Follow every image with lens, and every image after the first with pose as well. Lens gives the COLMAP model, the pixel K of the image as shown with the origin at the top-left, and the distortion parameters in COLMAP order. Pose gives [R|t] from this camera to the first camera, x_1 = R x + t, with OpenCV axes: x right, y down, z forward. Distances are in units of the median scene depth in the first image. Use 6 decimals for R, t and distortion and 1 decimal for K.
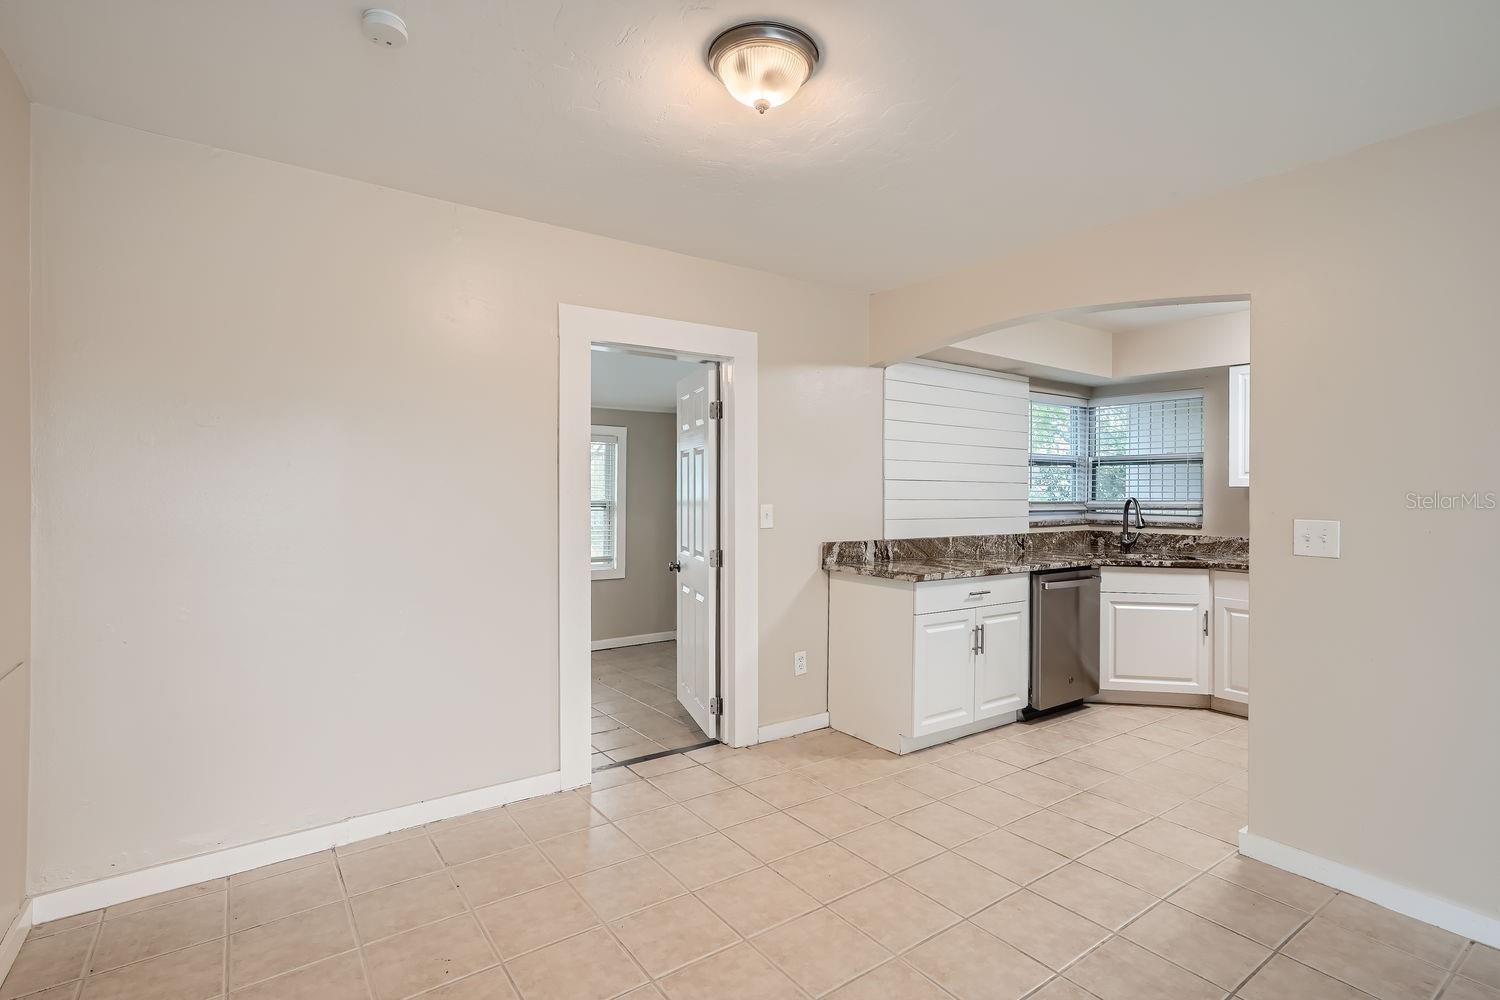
lens RADIAL K [[730.4, 0, 758.9], [0, 730.4, 487.0], [0, 0, 1]] dist [-0.004394, -0.000020]
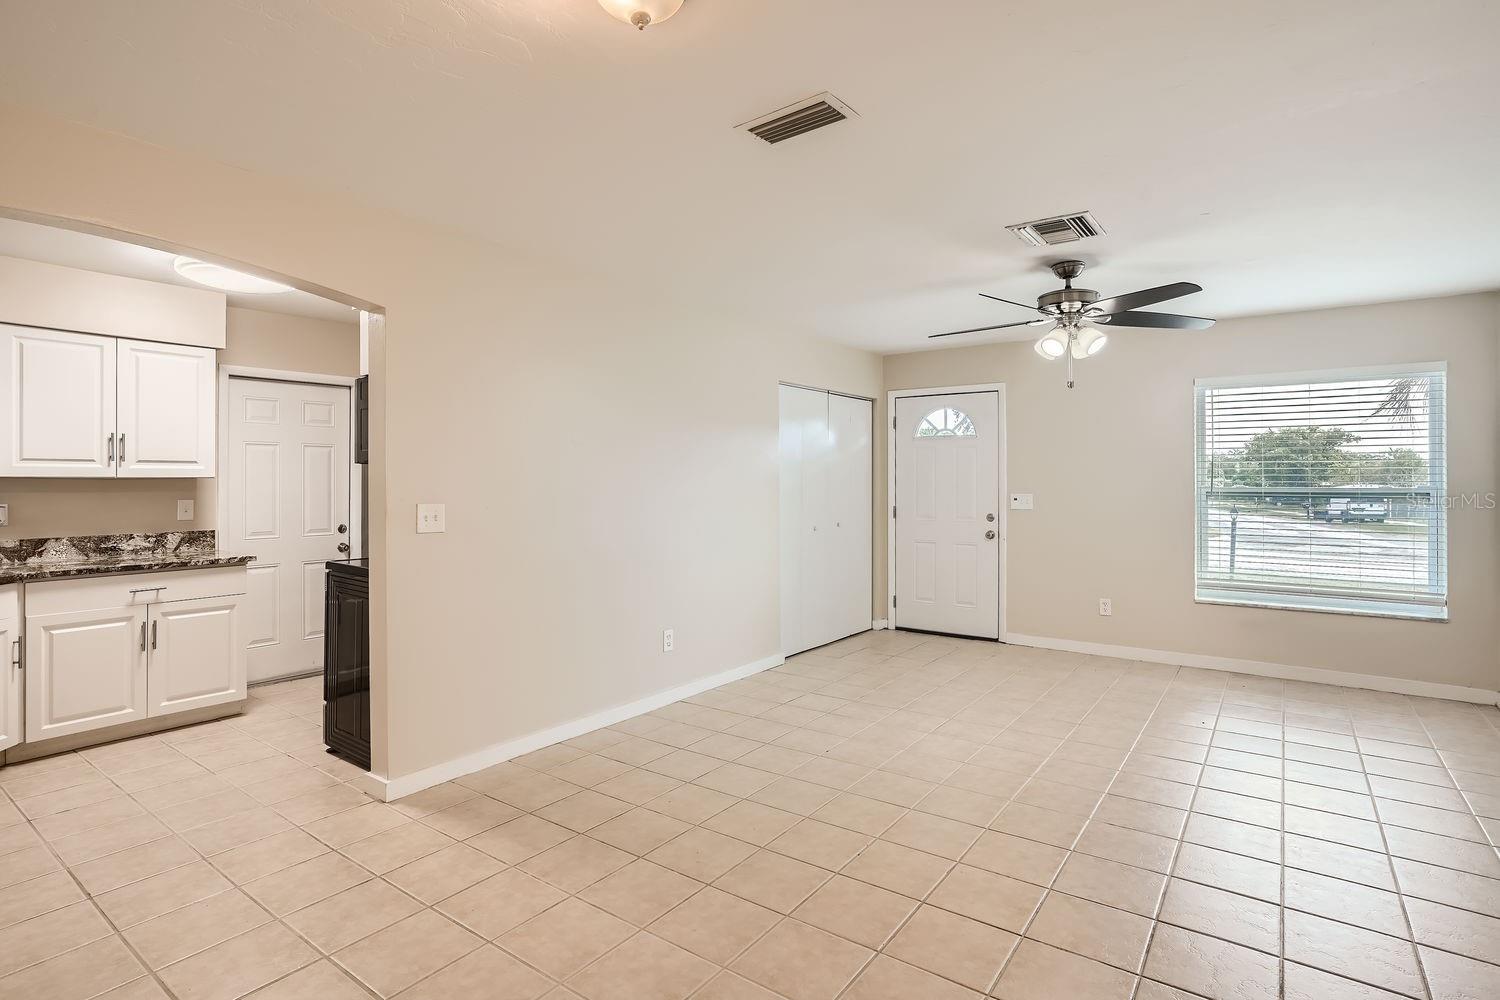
lens RADIAL K [[751.8, 0, 752.0], [0, 751.8, 477.0], [0, 0, 1]] dist [-0.034248, 0.016313]
pose [[-0.299332, -0.000434, 0.954149, -0.370613], [-0.000453, 1.000000, 0.000313, -0.000638], [-0.954149, -0.000339, -0.299332, 0.496728]]
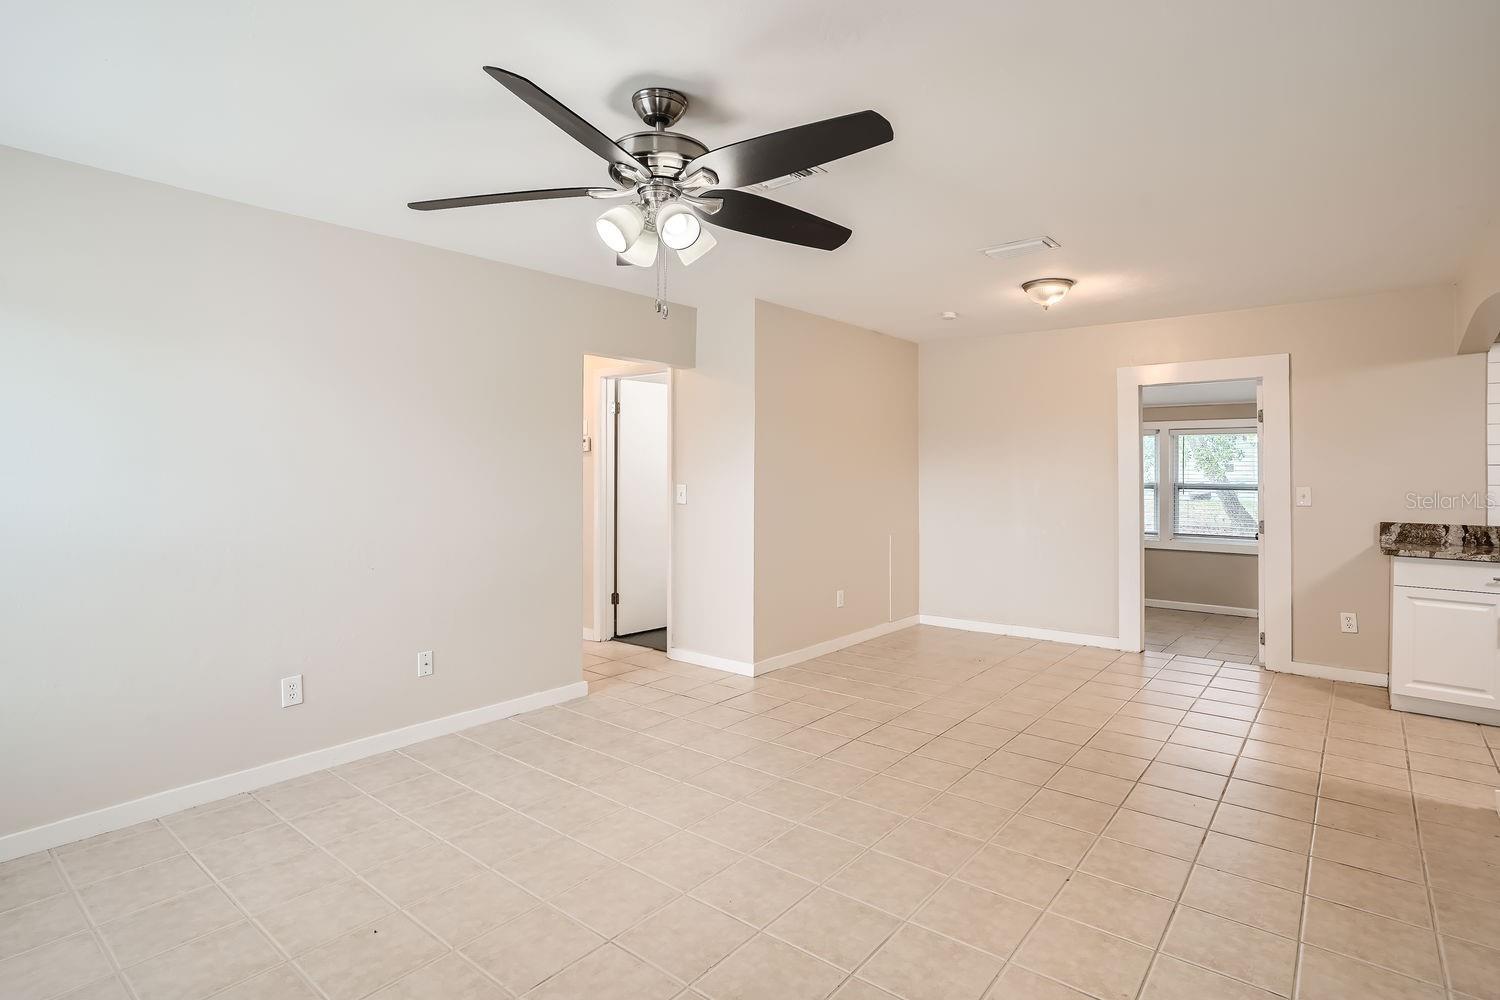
lens RADIAL K [[759.2, 0, 750.7], [0, 759.2, 459.7], [0, 0, 1]] dist [-0.036842, 0.021847]
pose [[0.248250, -0.020288, -0.968483, 0.905307], [0.003854, 0.999793, -0.019956, -0.001252], [0.968688, 0.001222, 0.248277, -0.217664]]
